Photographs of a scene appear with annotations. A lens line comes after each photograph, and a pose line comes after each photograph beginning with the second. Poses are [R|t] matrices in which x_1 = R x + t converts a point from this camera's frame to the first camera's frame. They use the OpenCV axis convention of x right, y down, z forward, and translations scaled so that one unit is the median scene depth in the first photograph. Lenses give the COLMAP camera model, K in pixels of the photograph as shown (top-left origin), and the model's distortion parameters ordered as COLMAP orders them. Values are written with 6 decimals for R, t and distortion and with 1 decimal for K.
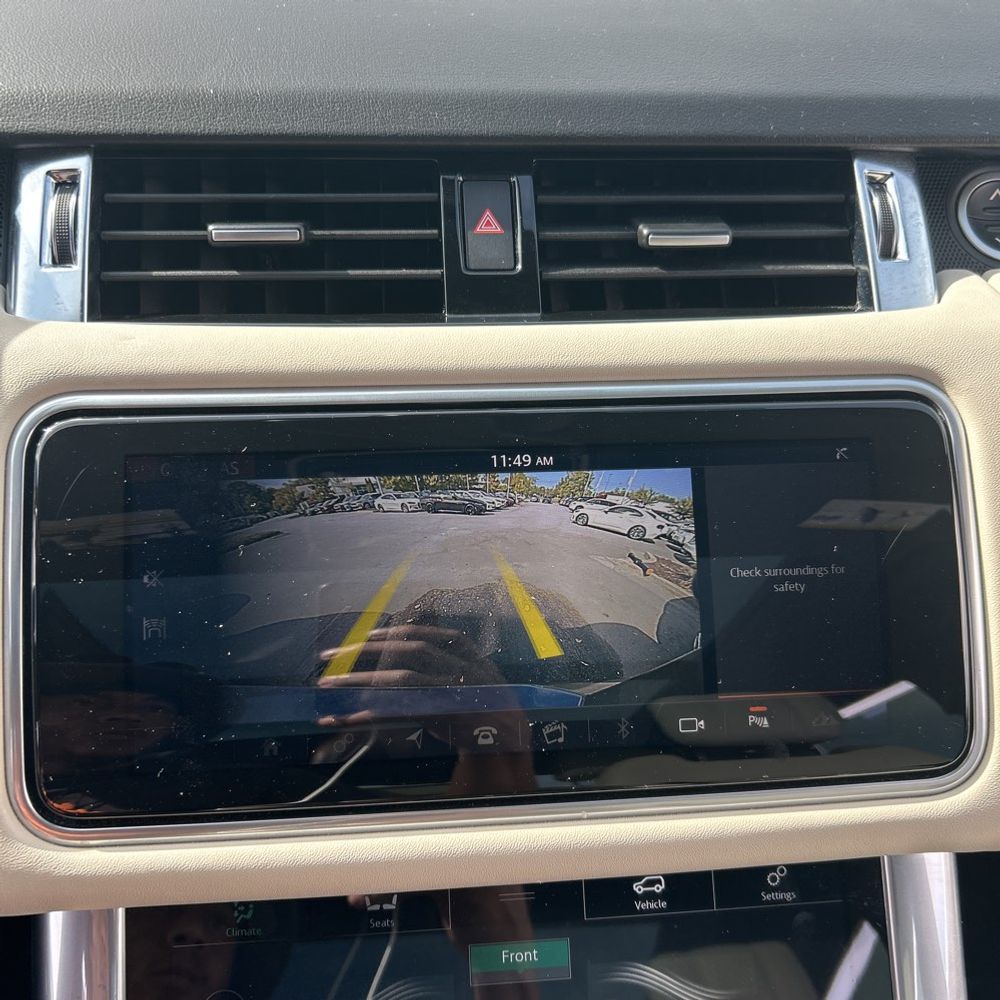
lens RADIAL K [[1029.2, 0, 465.8], [0, 1029.2, 501.6], [0, 0, 1]] dist [0.020010, -0.013225]
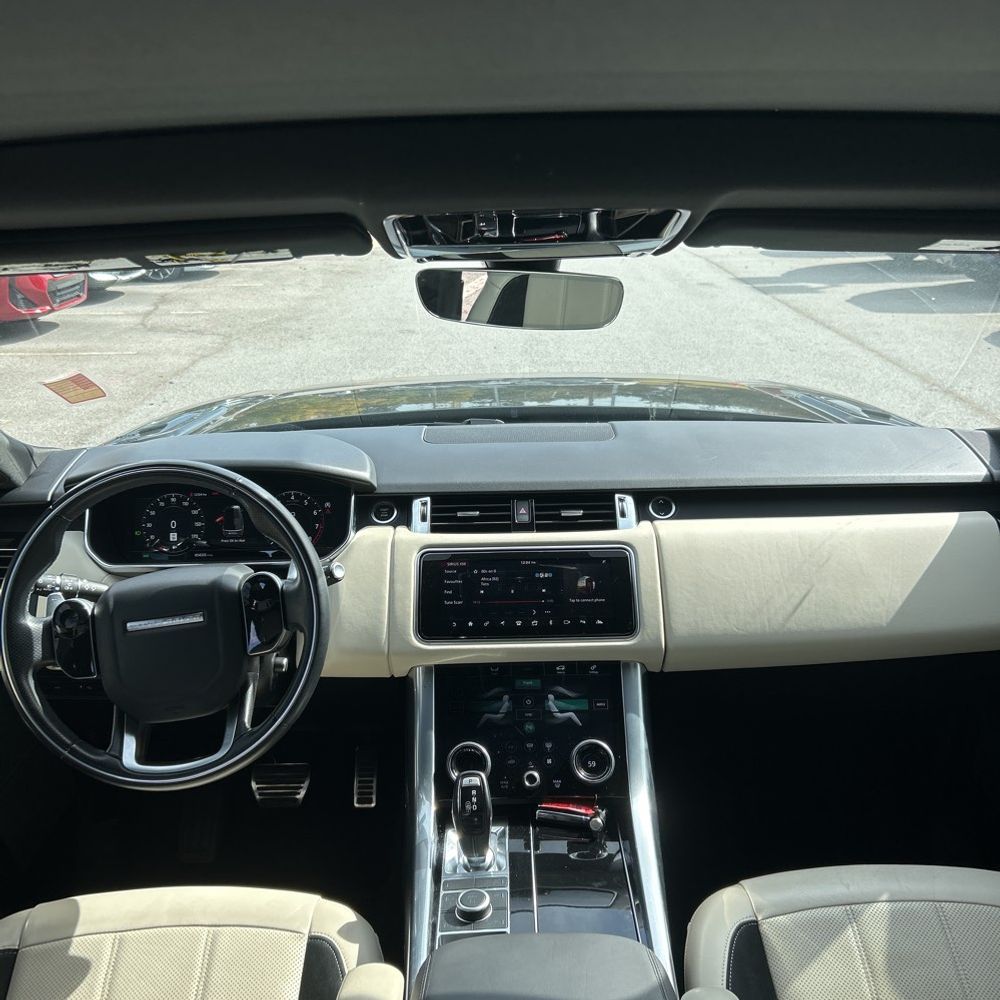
lens RADIAL K [[1040.1, 0, 478.7], [0, 1040.1, 502.8], [0, 0, 1]] dist [0.020925, -0.007095]
pose [[0.990905, -0.018779, -0.133249, 0.411404], [-0.019633, 0.959445, -0.281211, 0.898526], [0.133126, 0.281270, 0.950350, -3.074512]]
